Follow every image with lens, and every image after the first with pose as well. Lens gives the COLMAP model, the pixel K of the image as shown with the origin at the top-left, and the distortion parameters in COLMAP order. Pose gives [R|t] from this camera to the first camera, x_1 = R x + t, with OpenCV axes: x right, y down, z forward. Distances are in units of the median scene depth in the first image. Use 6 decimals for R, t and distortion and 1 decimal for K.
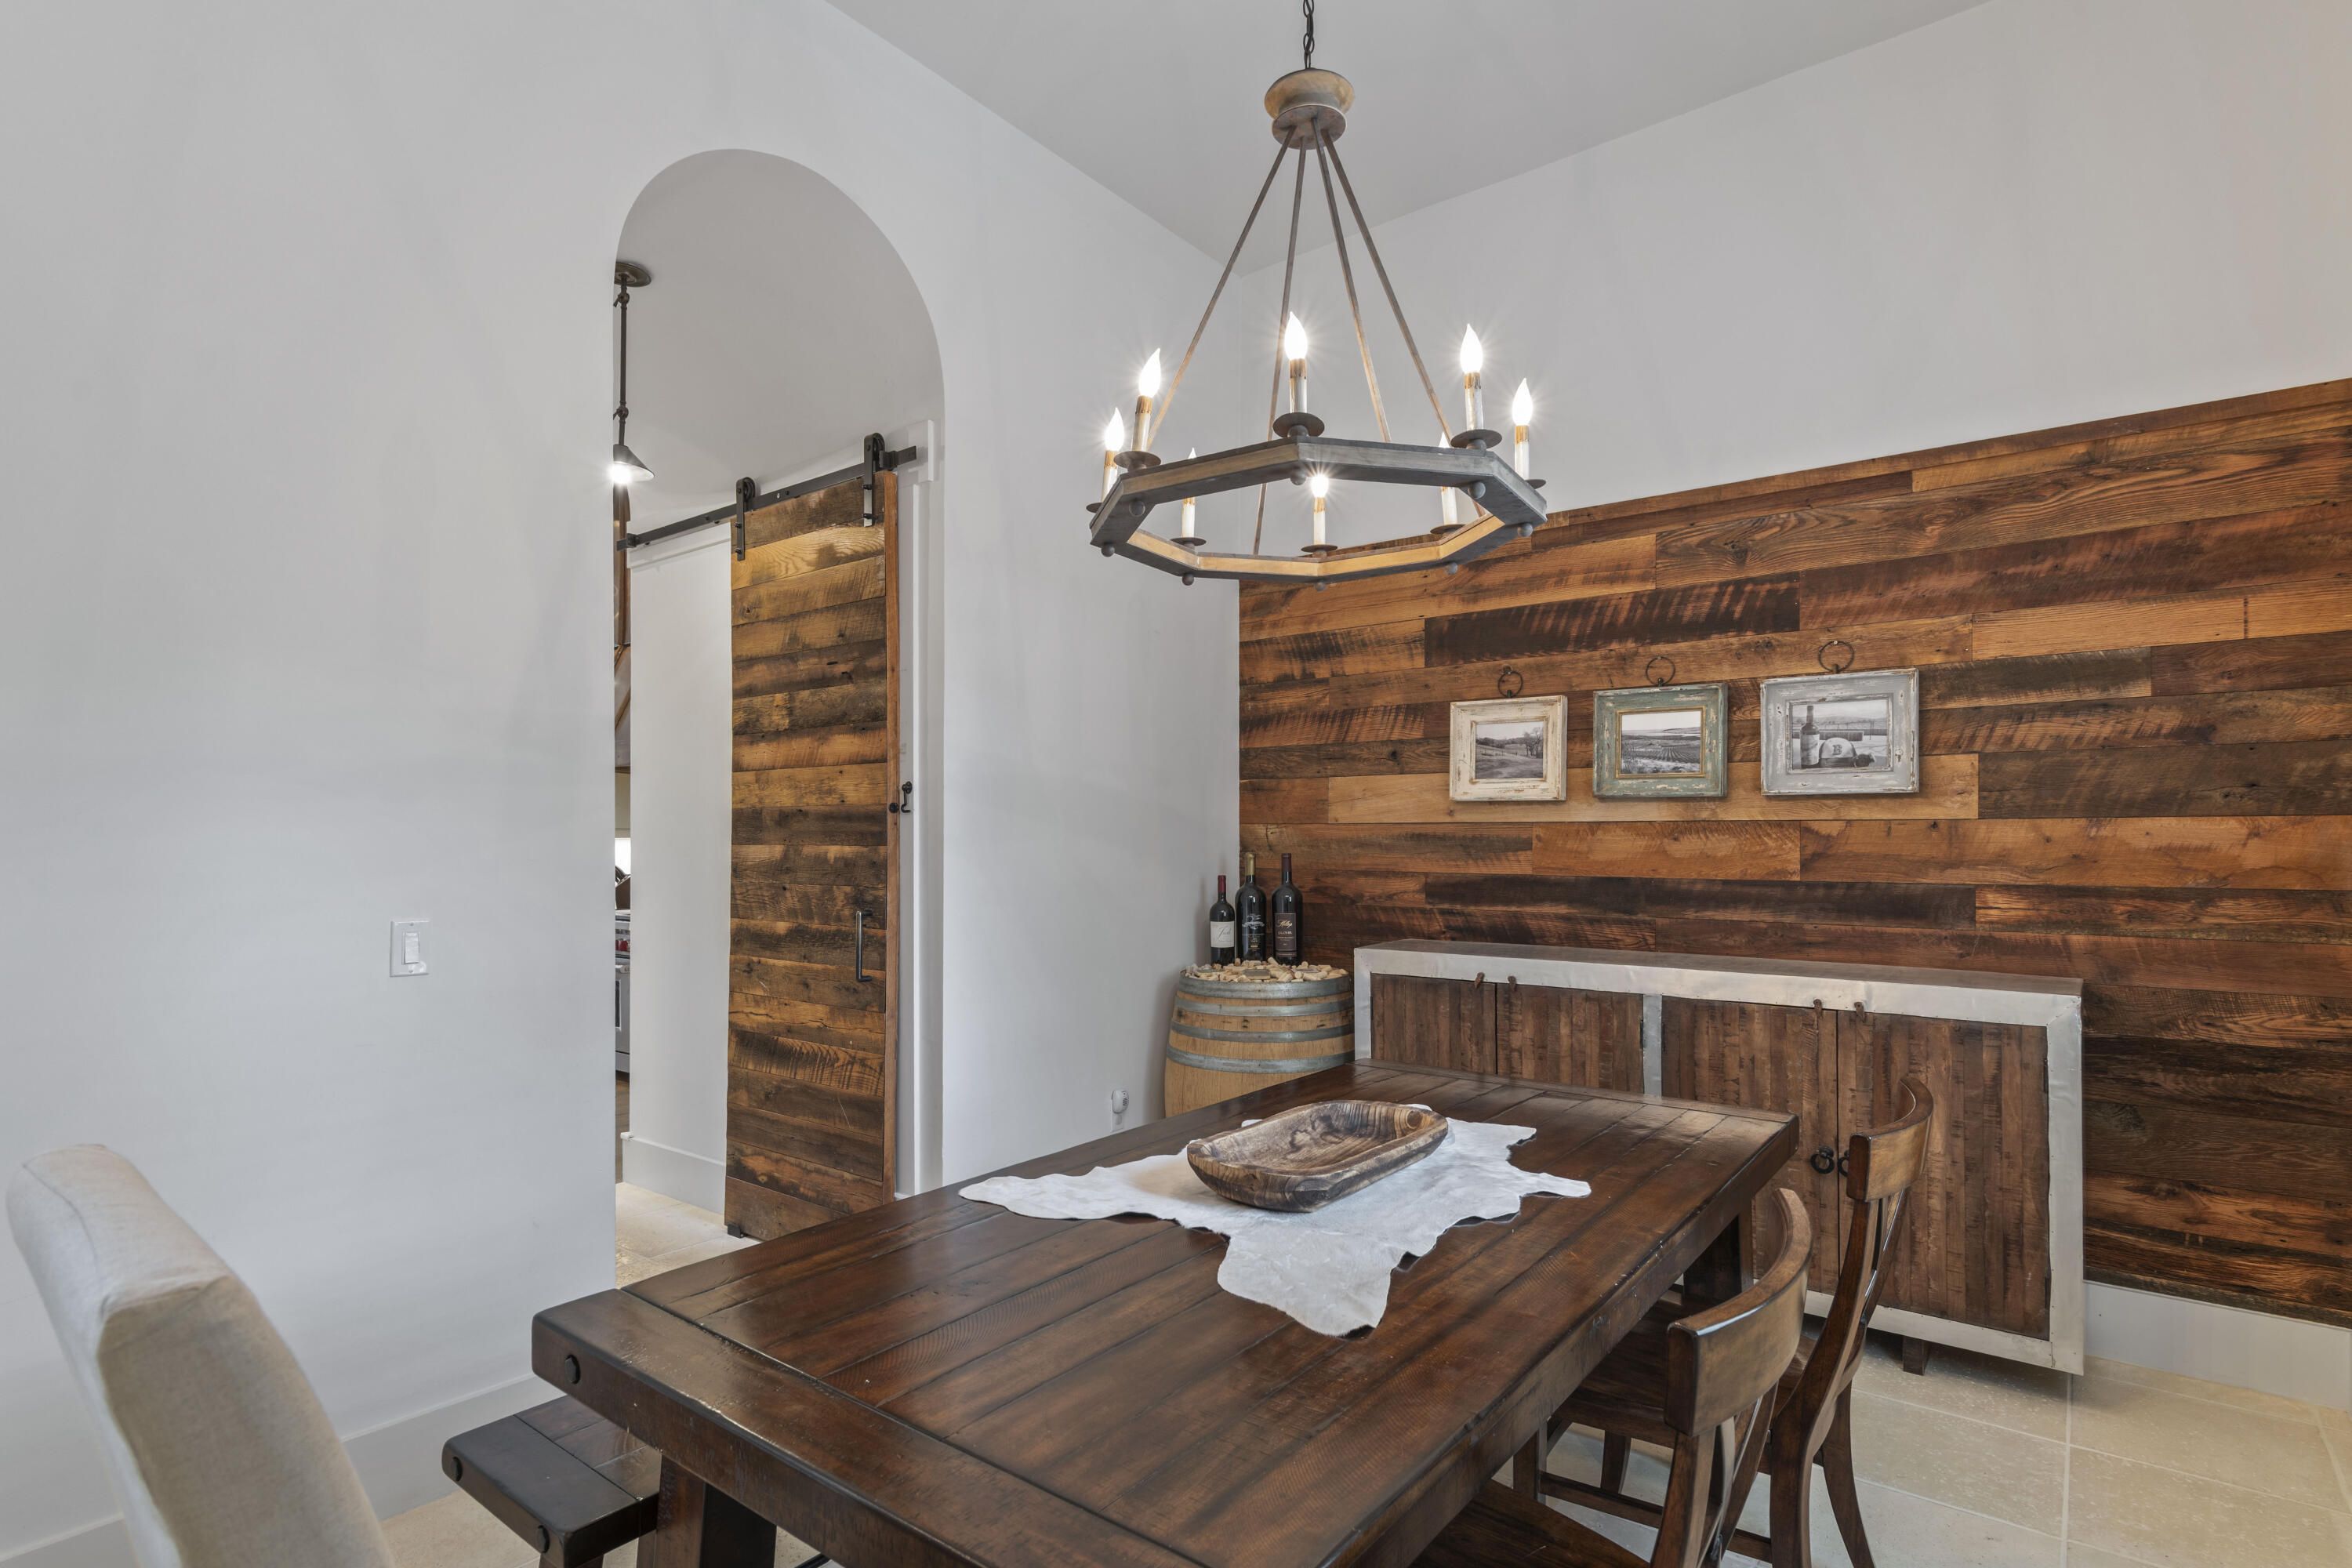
lens RADIAL K [[1157.7, 0, 1146.6], [0, 1157.7, 832.7], [0, 0, 1]] dist [0.007335, -0.002773]
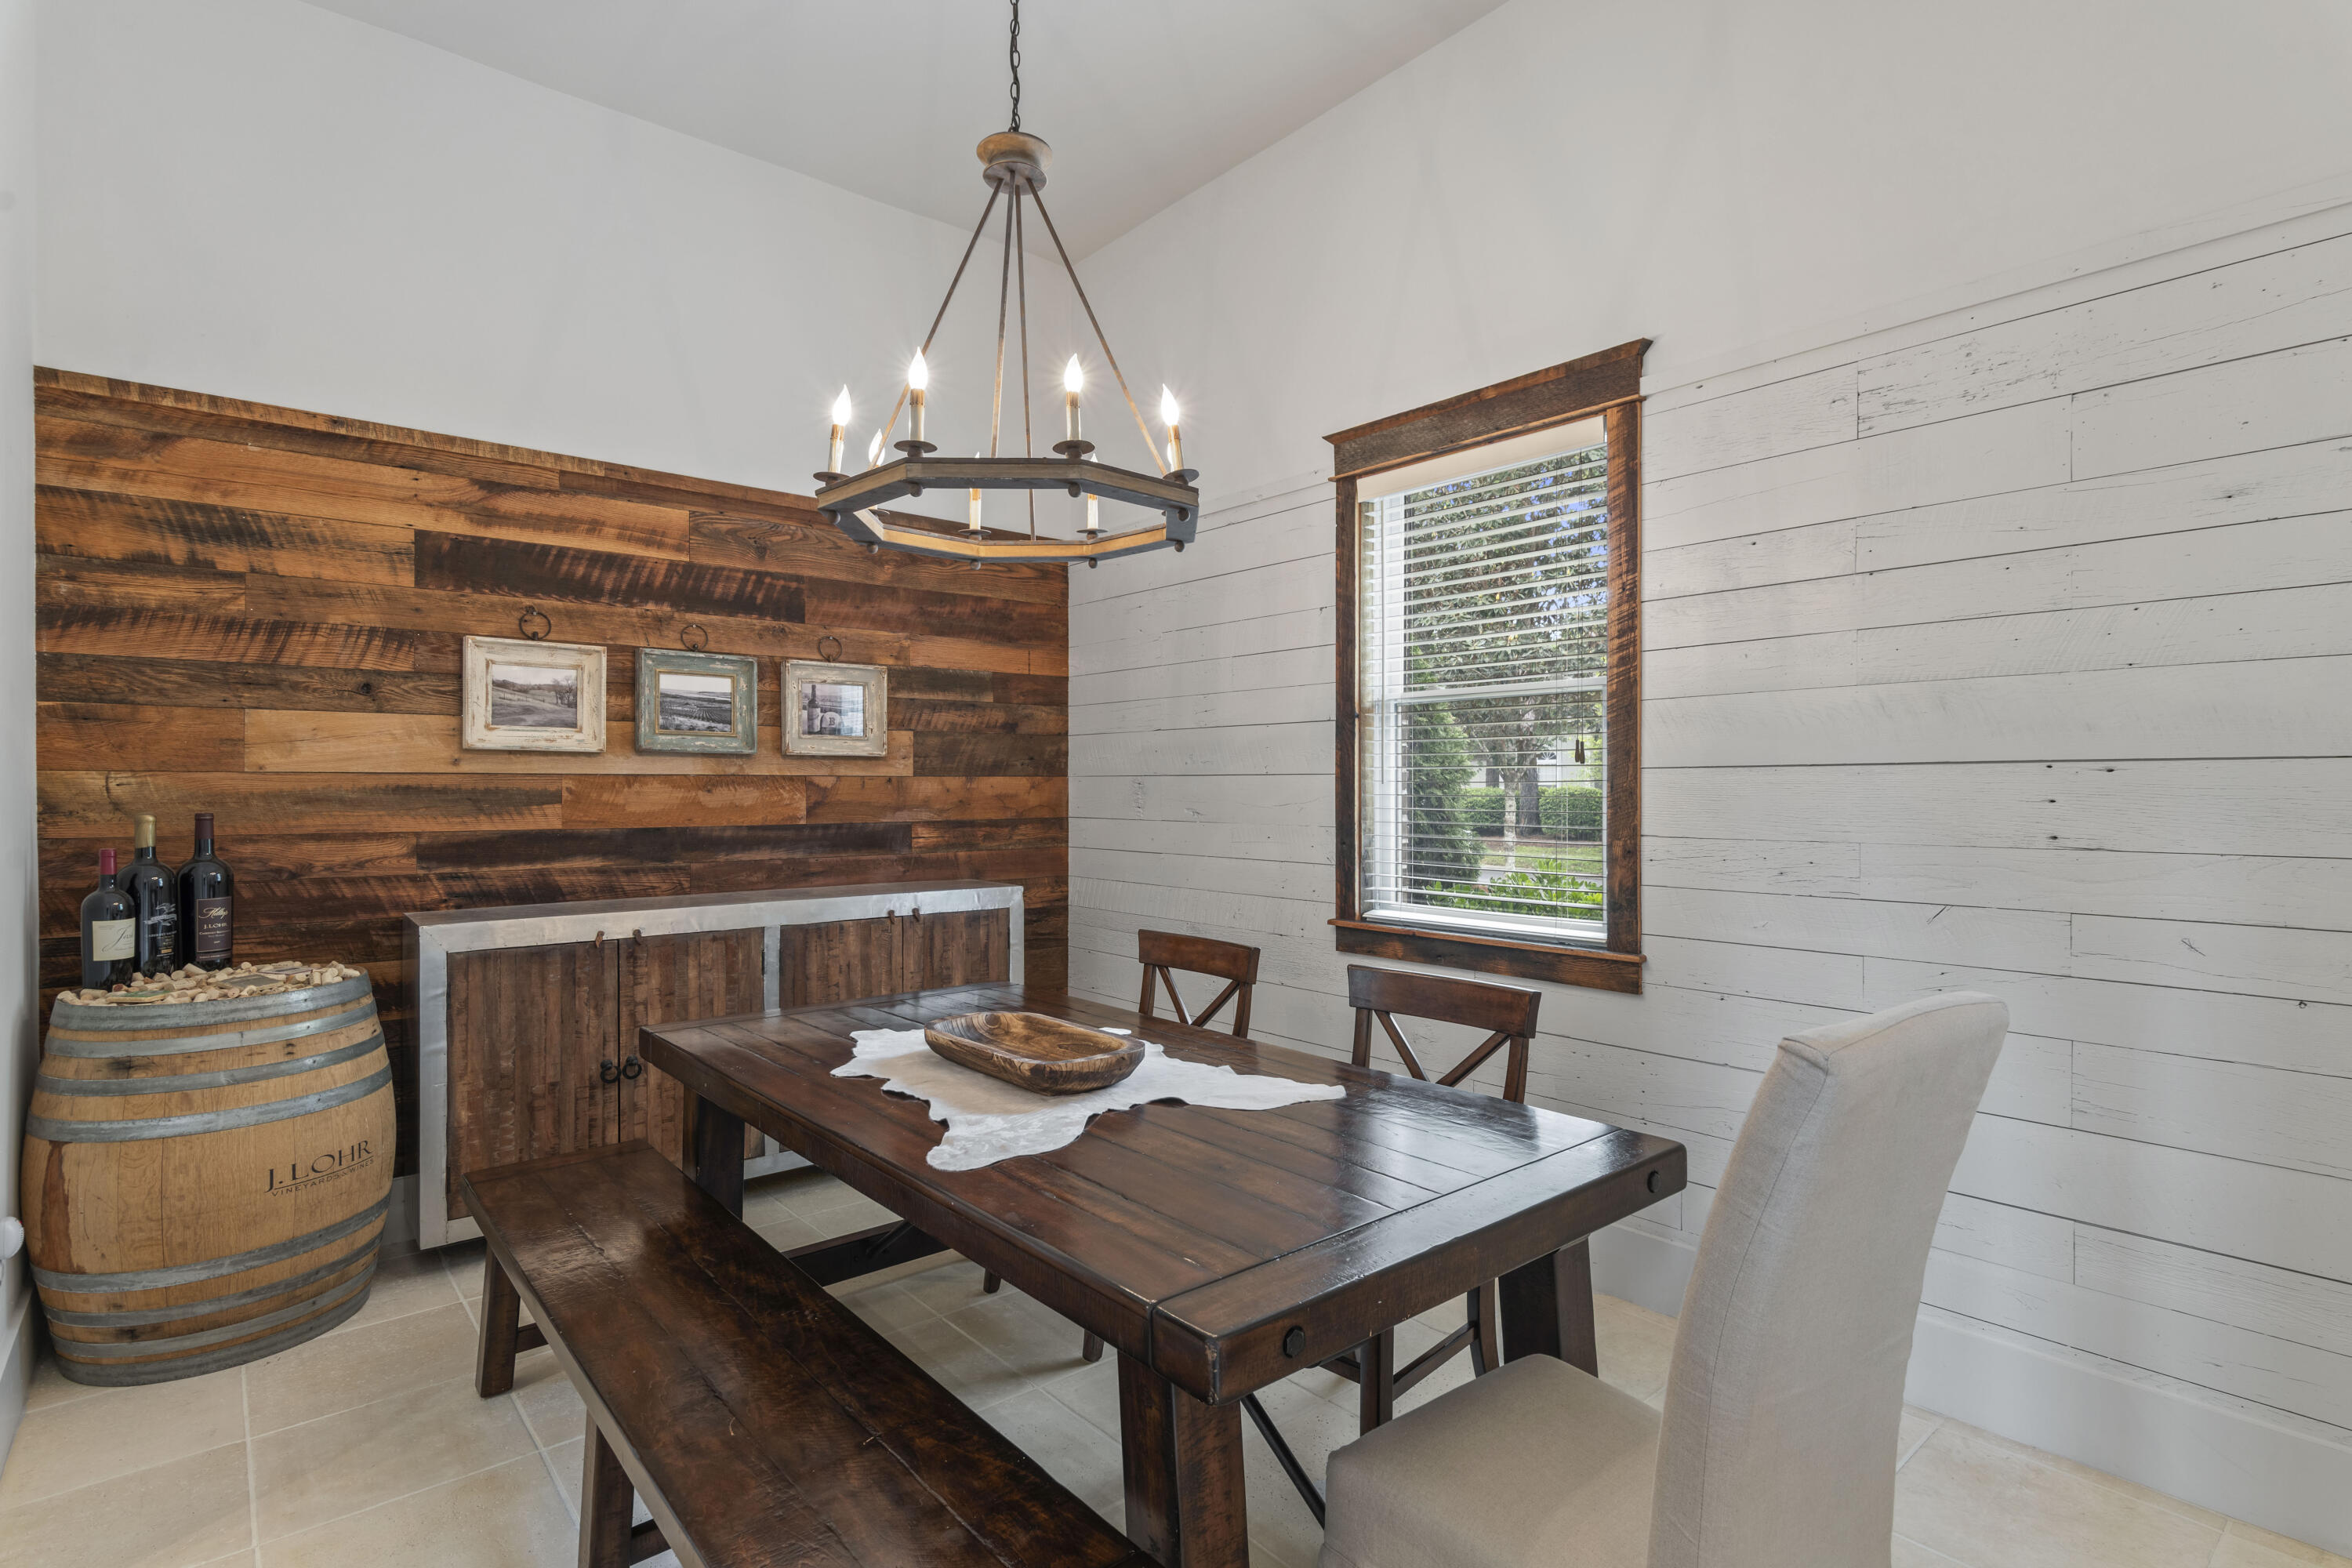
lens RADIAL K [[1157.7, 0, 1174.0], [0, 1157.7, 786.0], [0, 0, 1]] dist [0.007335, -0.002773]
pose [[0.202413, 0.002449, 0.979297, -0.550054], [-0.000240, 0.999997, -0.002452, 0.003349], [-0.979300, 0.000261, 0.202413, 0.342047]]
